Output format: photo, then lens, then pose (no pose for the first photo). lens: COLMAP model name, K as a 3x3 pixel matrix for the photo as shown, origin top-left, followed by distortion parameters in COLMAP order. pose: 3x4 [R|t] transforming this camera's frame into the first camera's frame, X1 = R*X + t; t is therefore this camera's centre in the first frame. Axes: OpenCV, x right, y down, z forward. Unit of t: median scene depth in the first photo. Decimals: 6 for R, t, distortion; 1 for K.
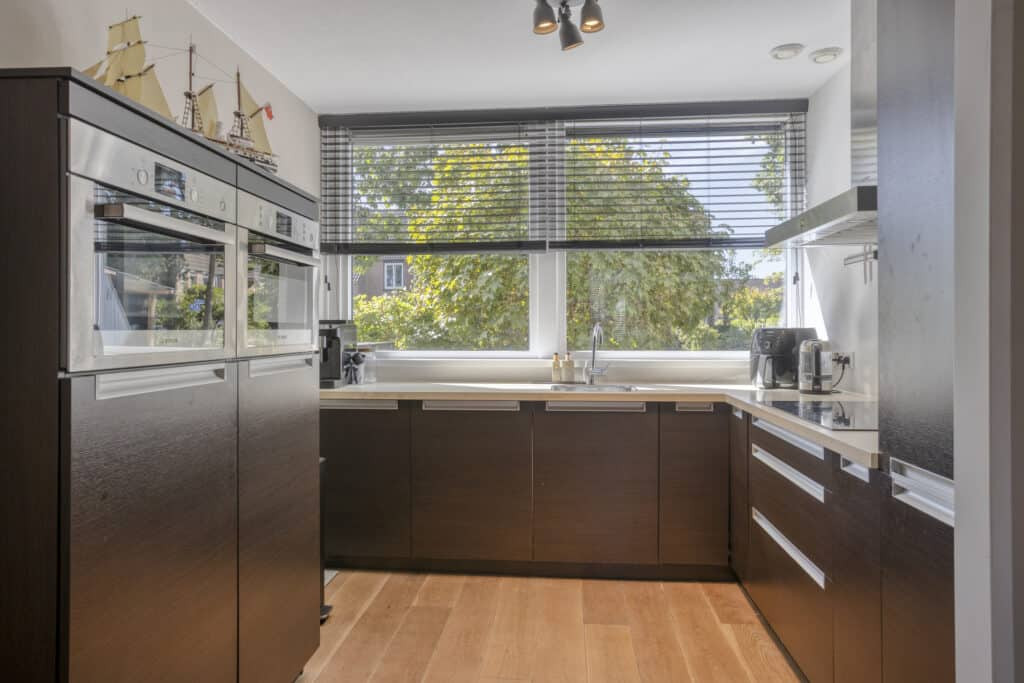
lens RADIAL K [[668.8, 0, 511.0], [0, 668.8, 328.3], [0, 0, 1]] dist [0.002126, 0.001387]
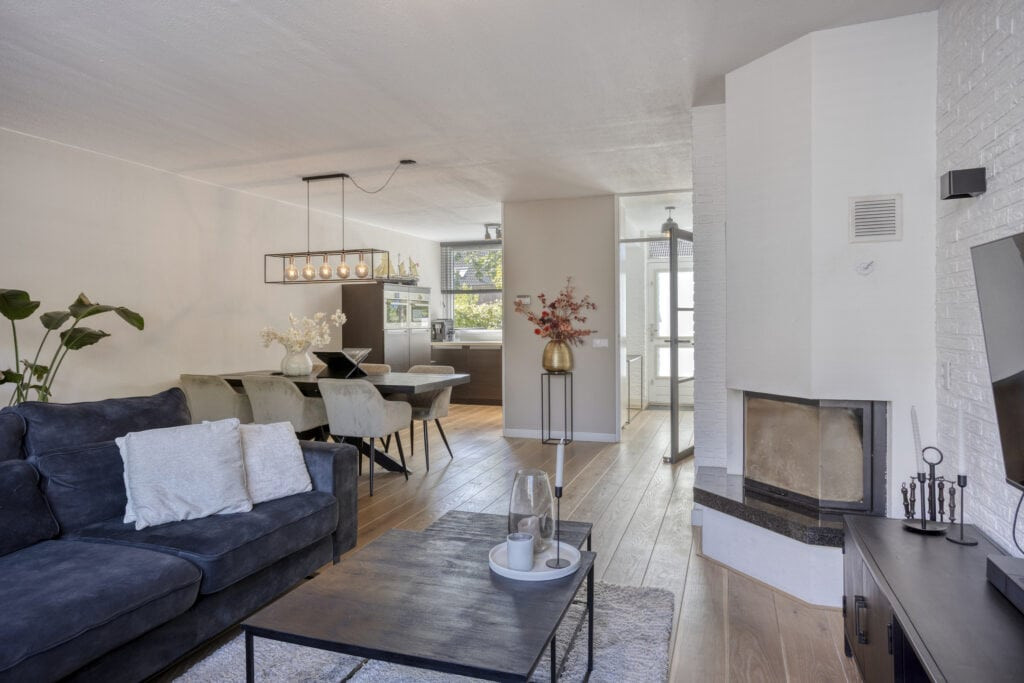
lens RADIAL K [[627.9, 0, 501.8], [0, 627.9, 324.2], [0, 0, 1]] dist [0.001199, 0.000237]
pose [[0.964968, -0.005575, -0.262310, 1.045836], [0.007474, 0.999953, 0.006242, -0.005514], [0.262263, -0.007983, 0.964964, -2.346576]]
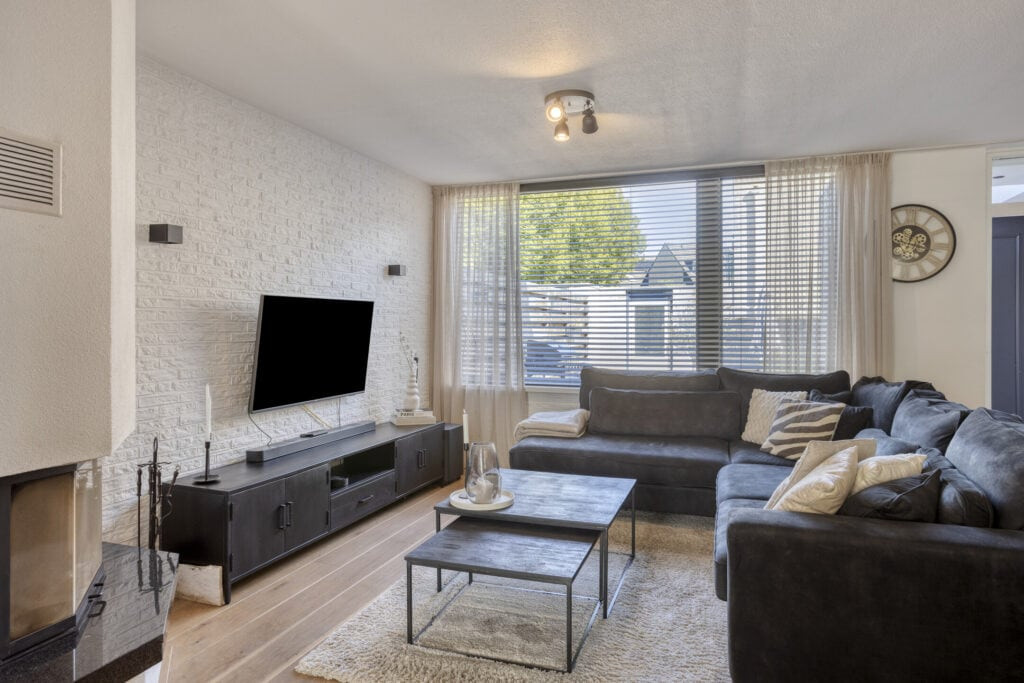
lens RADIAL K [[634.4, 0, 514.5], [0, 634.4, 325.3], [0, 0, 1]] dist [-0.001150, -0.000057]
pose [[-0.967667, 0.003139, 0.252213, 0.475824], [0.002899, 0.999995, -0.001323, -0.014542], [-0.252216, -0.000549, -0.967671, -0.281613]]
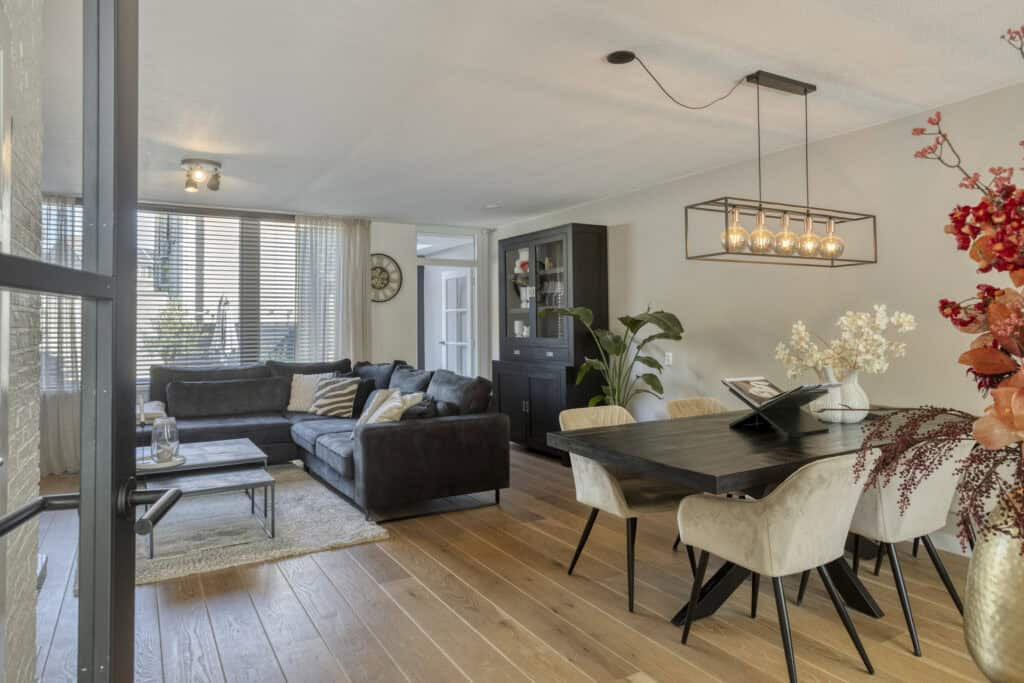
lens RADIAL K [[634.4, 0, 514.5], [0, 634.4, 325.3], [0, 0, 1]] dist [-0.001150, -0.000057]
pose [[-0.810828, 0.007234, -0.585240, 1.057368], [0.010645, 0.999940, -0.002388, -0.017151], [0.585188, -0.008166, -0.810857, 0.417154]]
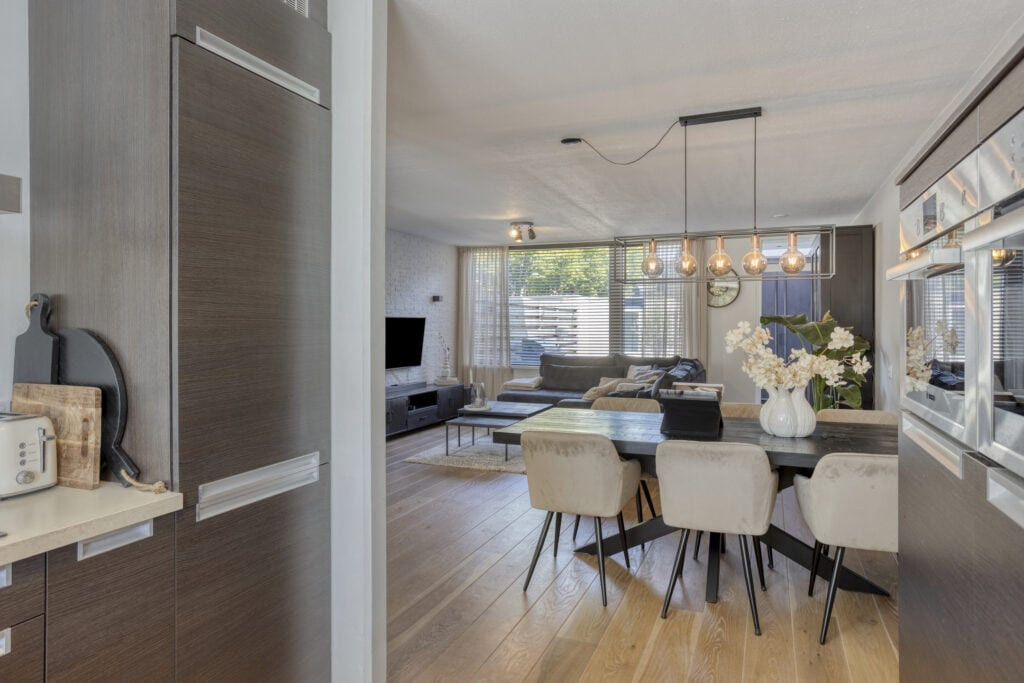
lens RADIAL K [[626.1, 0, 511.3], [0, 626.1, 330.5], [0, 0, 1]] dist [-0.007388, -0.000622]
pose [[-0.954793, -0.003303, 0.297253, -0.116177], [-0.000741, 0.999962, 0.008732, -0.045372], [-0.297271, 0.008117, -0.954759, 1.146439]]
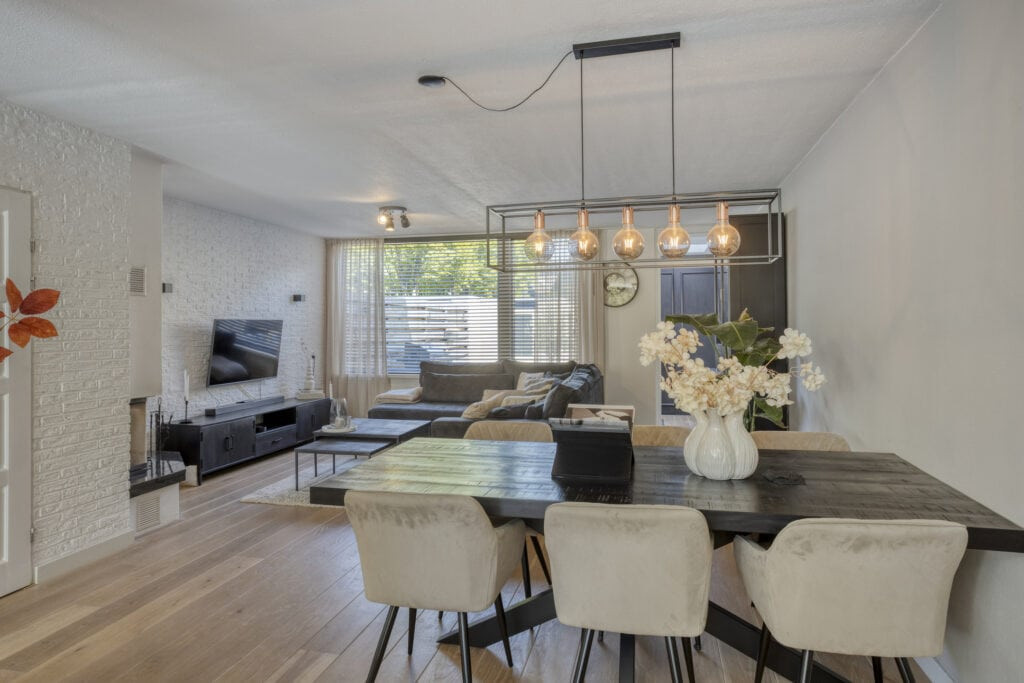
lens RADIAL K [[627.9, 0, 501.8], [0, 627.9, 324.2], [0, 0, 1]] dist [0.001199, 0.000237]
pose [[-0.988255, 0.007705, 0.152621, -0.096304], [0.007093, 0.999964, -0.004557, -0.046550], [-0.152651, -0.003421, -0.988274, 0.731265]]
